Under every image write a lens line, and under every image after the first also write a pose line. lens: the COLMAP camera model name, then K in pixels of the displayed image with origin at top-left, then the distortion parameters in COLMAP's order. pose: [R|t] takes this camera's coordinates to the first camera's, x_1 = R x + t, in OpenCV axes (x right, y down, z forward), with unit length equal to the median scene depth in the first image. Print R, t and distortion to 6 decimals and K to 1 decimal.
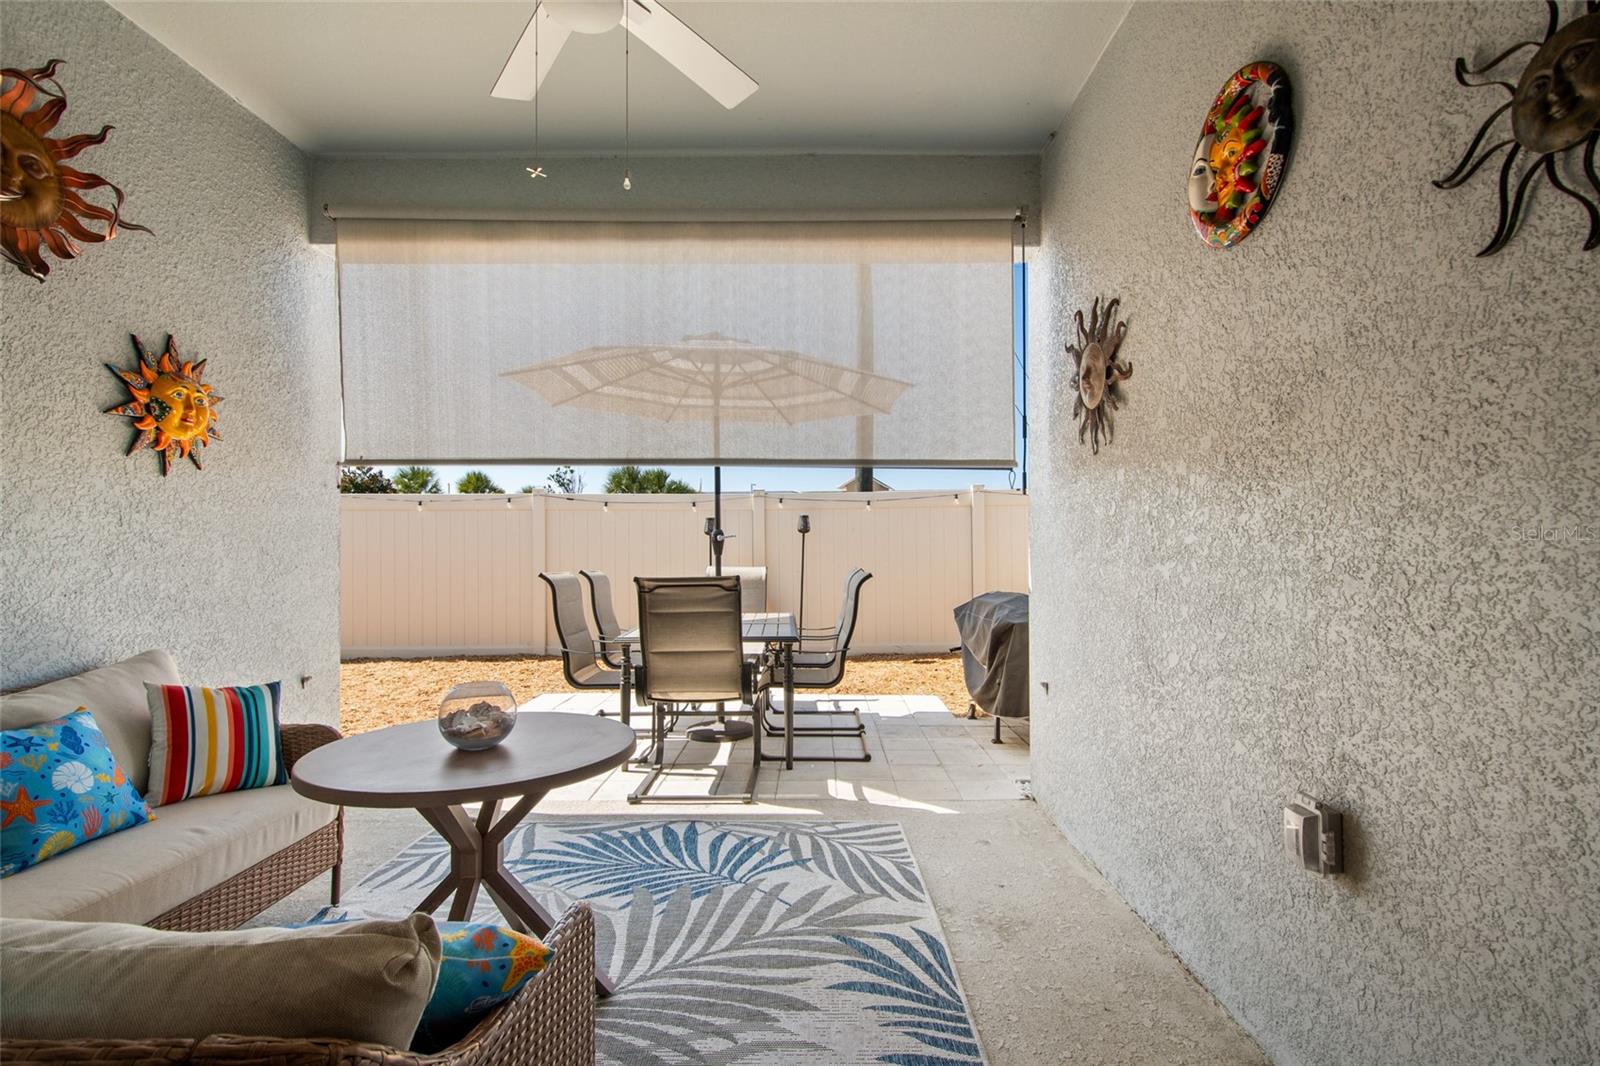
lens RADIAL K [[765.6, 0, 800.0], [0, 765.6, 533.0], [0, 0, 1]] dist [0.002736, -0.000349]
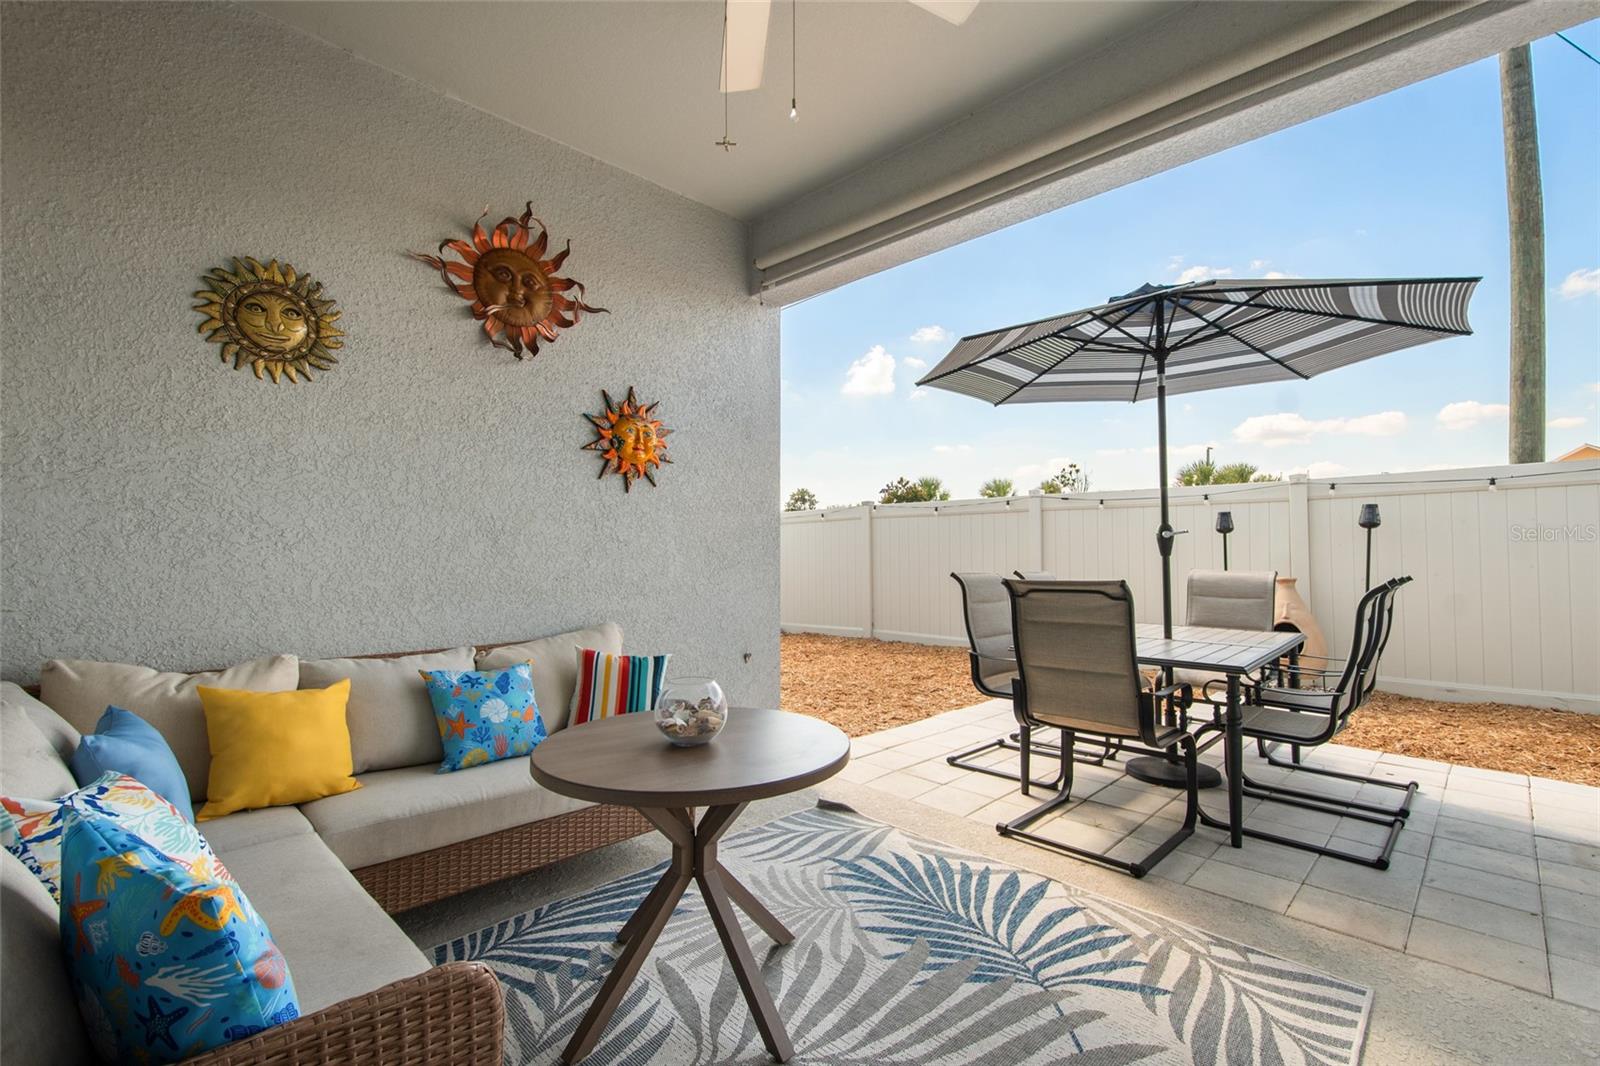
lens RADIAL K [[701.5, 0, 795.8], [0, 701.5, 539.4], [0, 0, 1]] dist [0.021467, -0.010261]
pose [[0.719050, -0.009699, -0.694891, 0.222903], [0.012813, 0.999918, -0.000698, 0.010932], [0.694840, -0.008402, 0.719115, 0.307634]]
